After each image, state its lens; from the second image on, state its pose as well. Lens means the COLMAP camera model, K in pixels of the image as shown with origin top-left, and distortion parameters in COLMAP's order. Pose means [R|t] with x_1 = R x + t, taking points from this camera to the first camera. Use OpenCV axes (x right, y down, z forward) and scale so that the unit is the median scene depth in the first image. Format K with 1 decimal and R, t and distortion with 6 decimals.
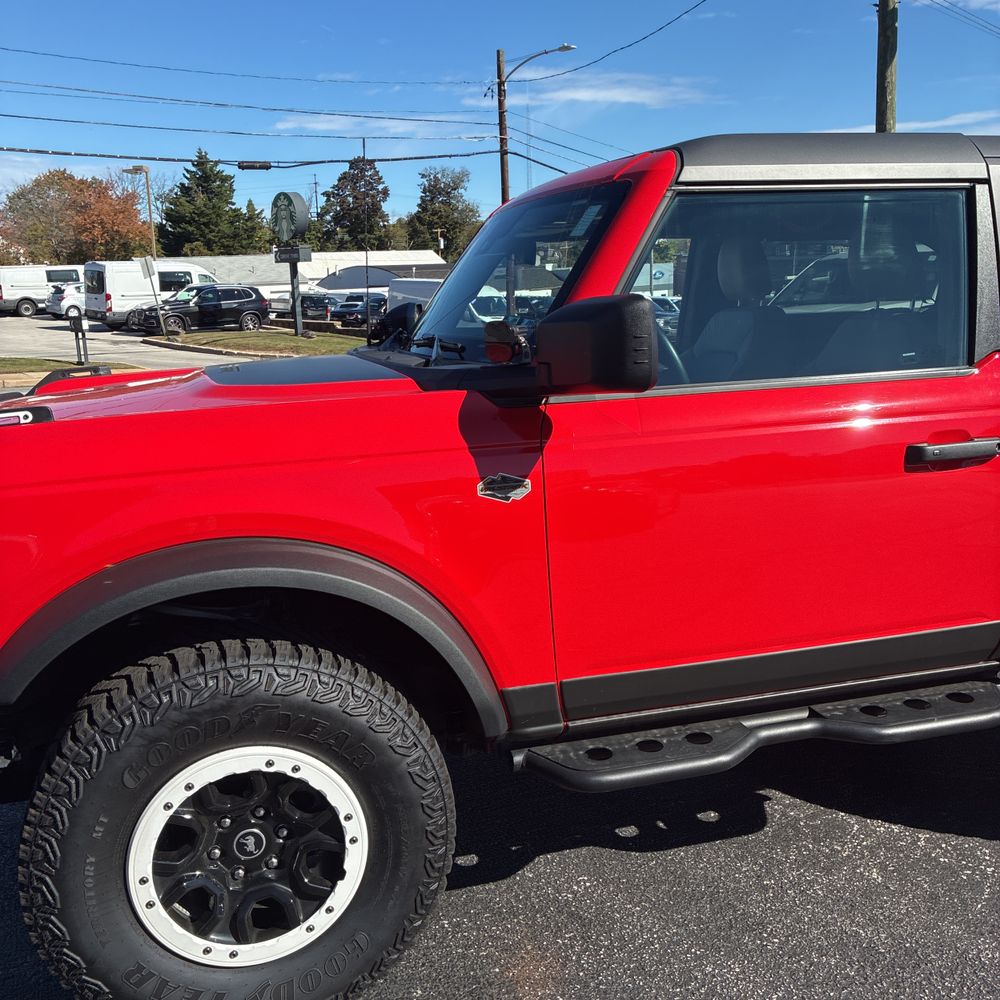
lens RADIAL K [[1010.5, 0, 478.6], [0, 1010.5, 509.3], [0, 0, 1]] dist [0.016527, 0.000000]
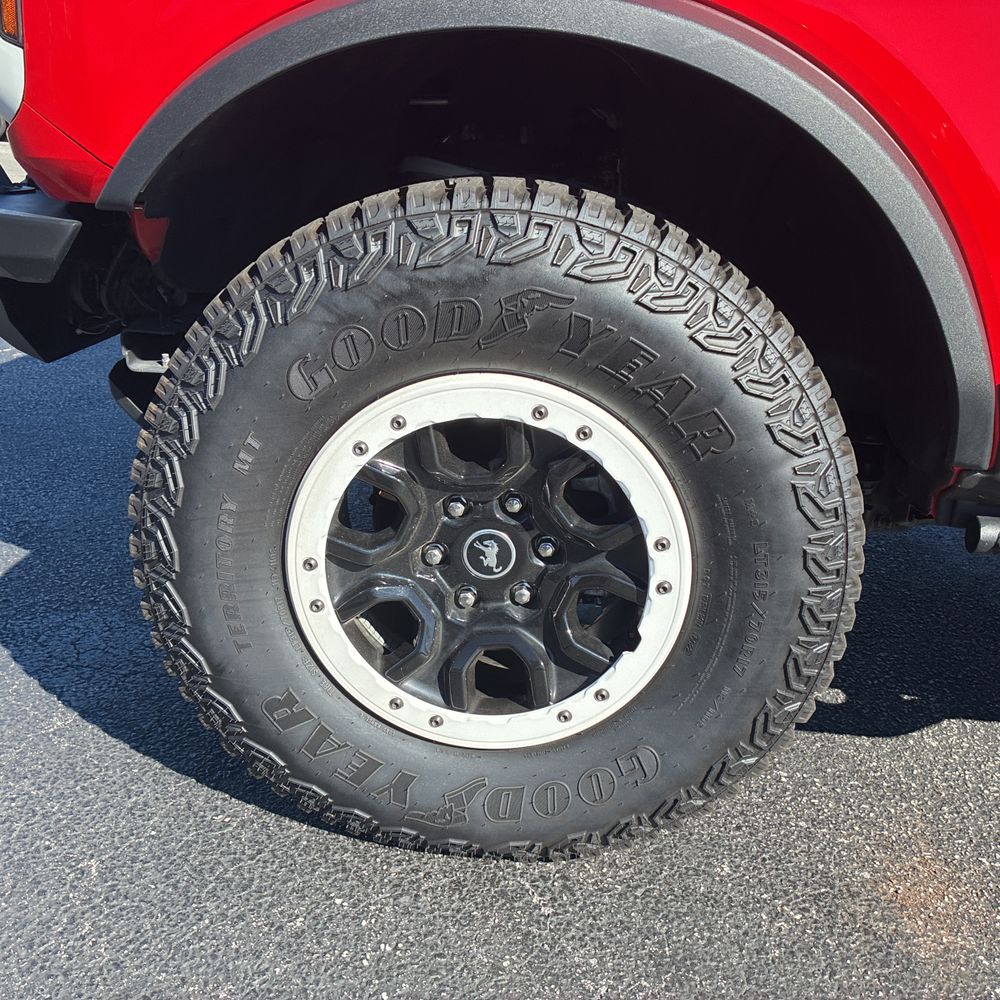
lens RADIAL K [[1010.5, 0, 474.1], [0, 1010.5, 491.6], [0, 0, 1]] dist [0.016527, 0.000000]
pose [[0.929304, 0.194473, -0.313964, -0.055228], [-0.149492, 0.975448, 0.161721, 0.195642], [0.337706, -0.103353, 0.935560, 0.438553]]
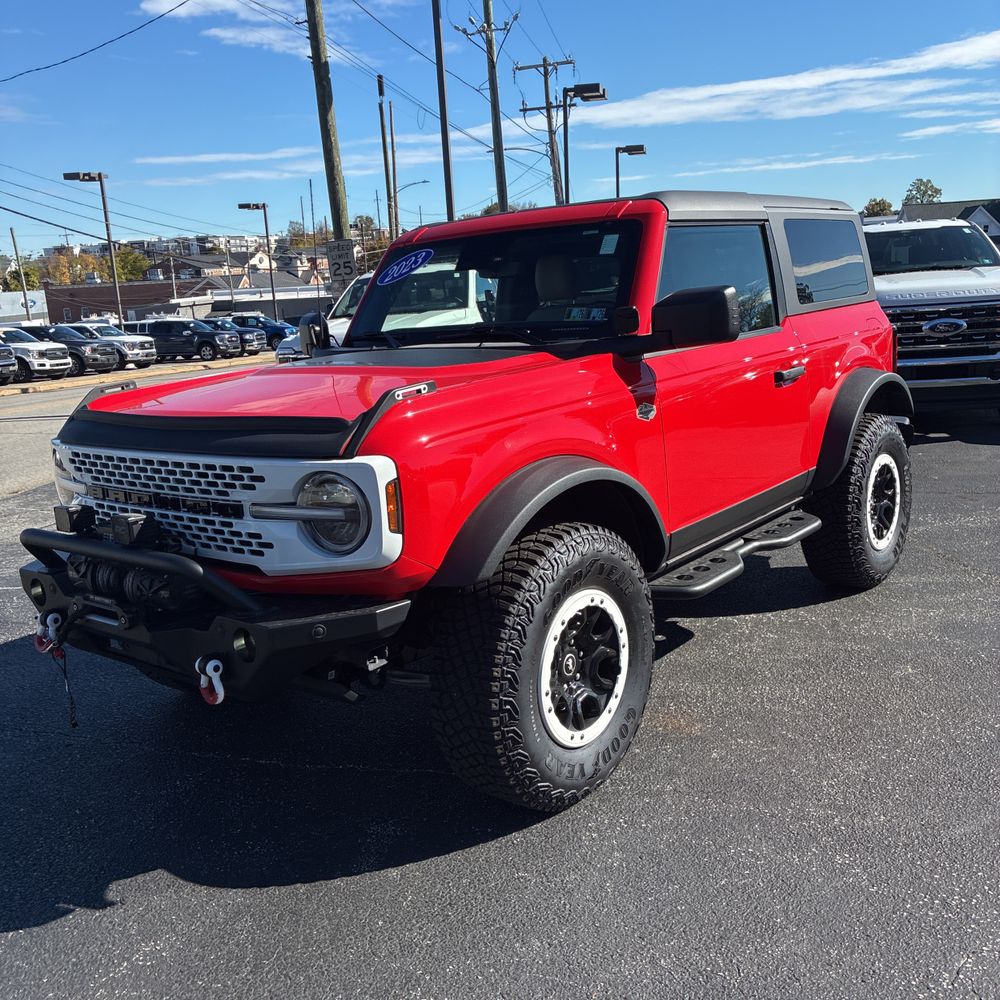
lens RADIAL K [[1006.5, 0, 506.0], [0, 1006.5, 495.5], [0, 0, 1]] dist [0.026765, 0.000000]
pose [[0.820015, -0.149881, 0.552368, -1.048578], [0.169513, 0.985402, 0.015733, 0.046991], [-0.546663, 0.080732, 0.833452, -0.187186]]
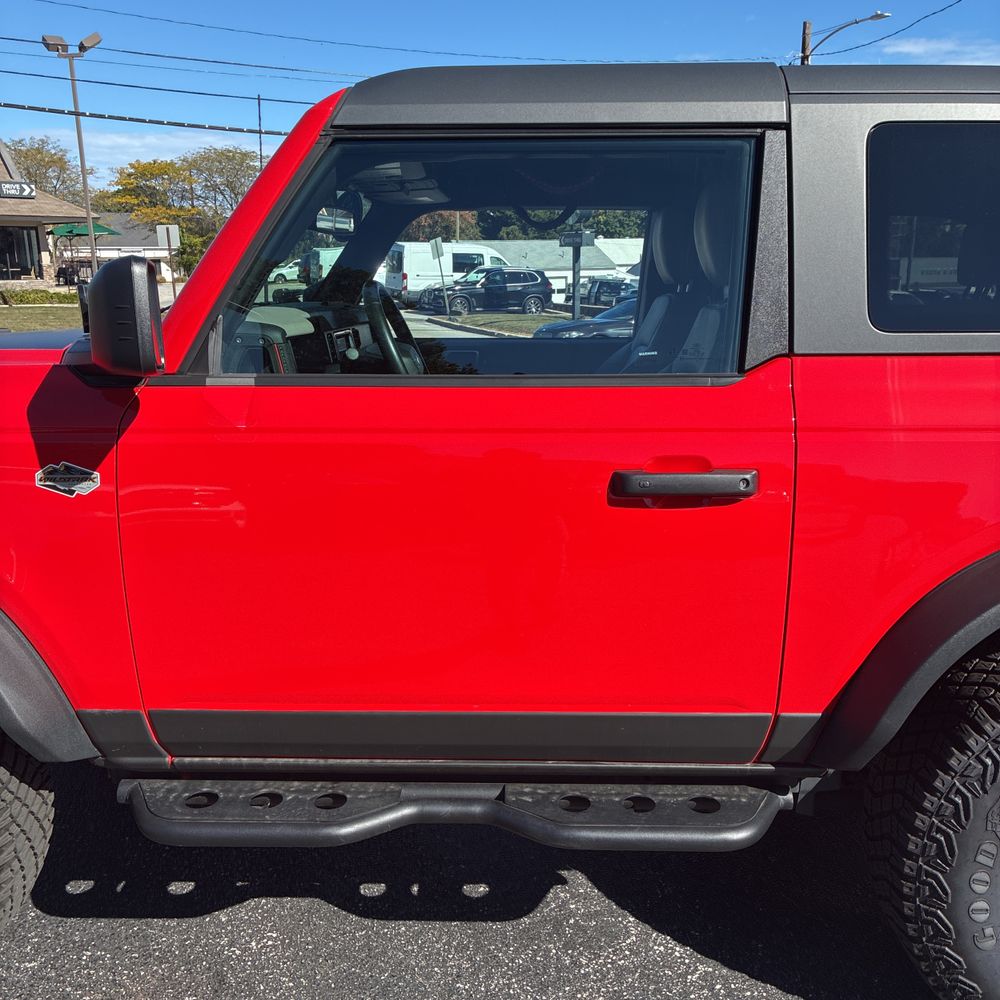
lens RADIAL K [[1010.5, 0, 509.6], [0, 1010.5, 517.1], [0, 0, 1]] dist [0.016527, 0.000000]
pose [[0.956751, 0.095841, -0.274669, 0.630326], [-0.090662, 0.995383, 0.031519, -0.050905], [0.276421, -0.005254, 0.961022, 0.269296]]
